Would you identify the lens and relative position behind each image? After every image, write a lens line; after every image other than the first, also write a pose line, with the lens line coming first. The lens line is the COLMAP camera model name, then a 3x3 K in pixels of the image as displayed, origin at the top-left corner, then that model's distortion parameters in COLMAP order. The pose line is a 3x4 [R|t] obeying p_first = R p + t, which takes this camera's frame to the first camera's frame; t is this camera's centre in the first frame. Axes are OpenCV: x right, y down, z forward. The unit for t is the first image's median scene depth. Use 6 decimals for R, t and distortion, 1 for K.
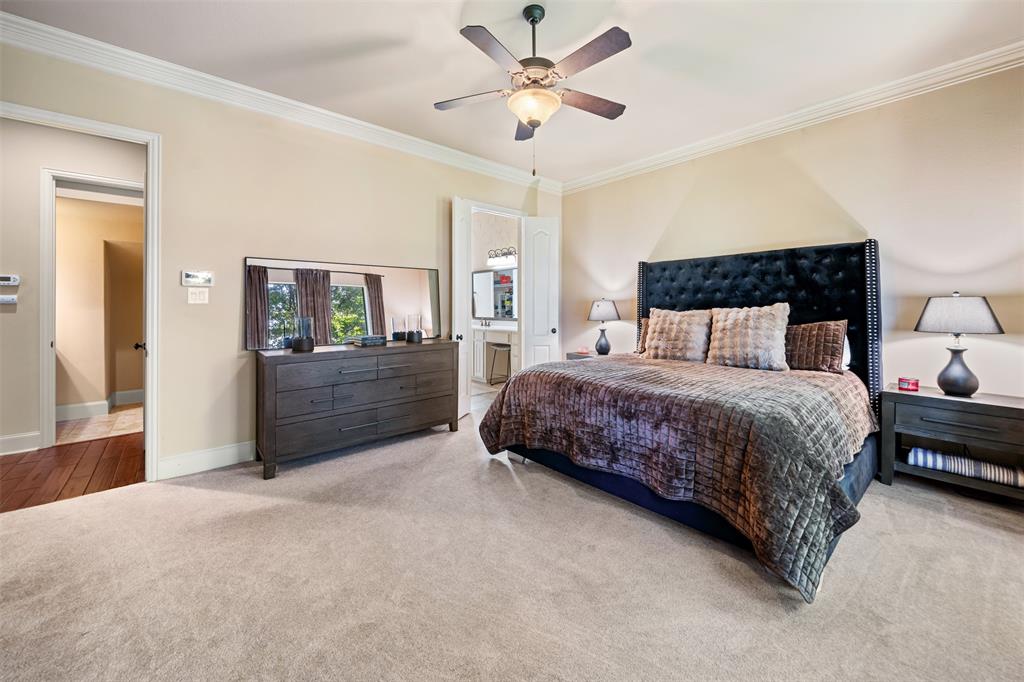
lens RADIAL K [[382.4, 0, 514.3], [0, 382.4, 301.2], [0, 0, 1]] dist [-0.001733, -0.000080]
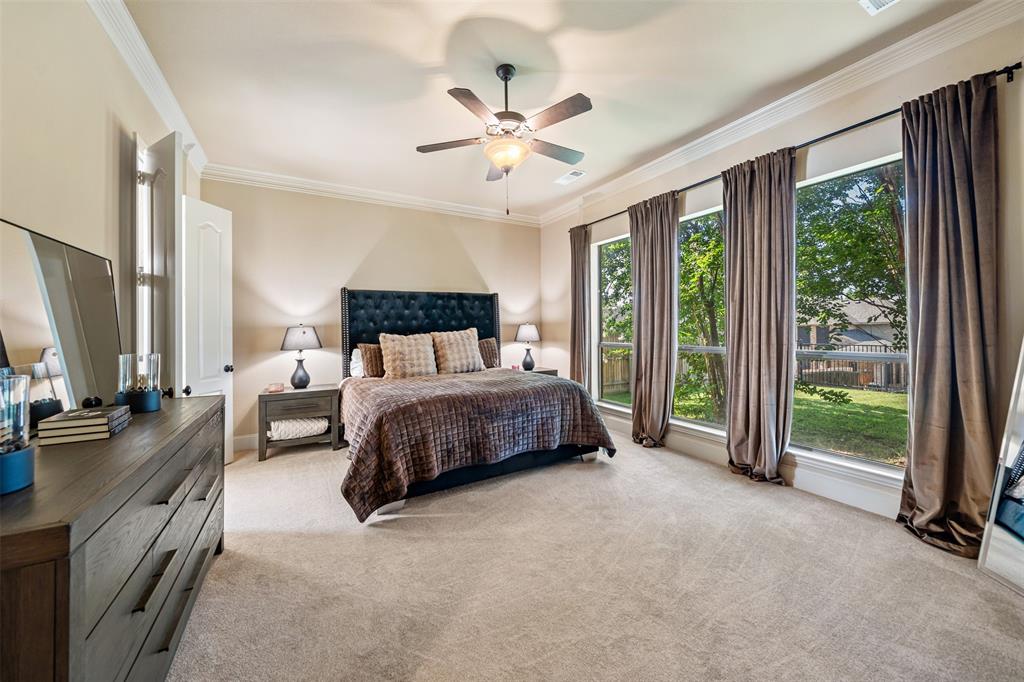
lens RADIAL K [[359.9, 0, 506.2], [0, 359.9, 328.3], [0, 0, 1]] dist [-0.002801, 0.000062]
pose [[0.218077, -0.010203, 0.975878, -0.656875], [-0.001191, 0.999942, 0.010721, -0.010112], [-0.975931, -0.003500, 0.218052, 0.501243]]
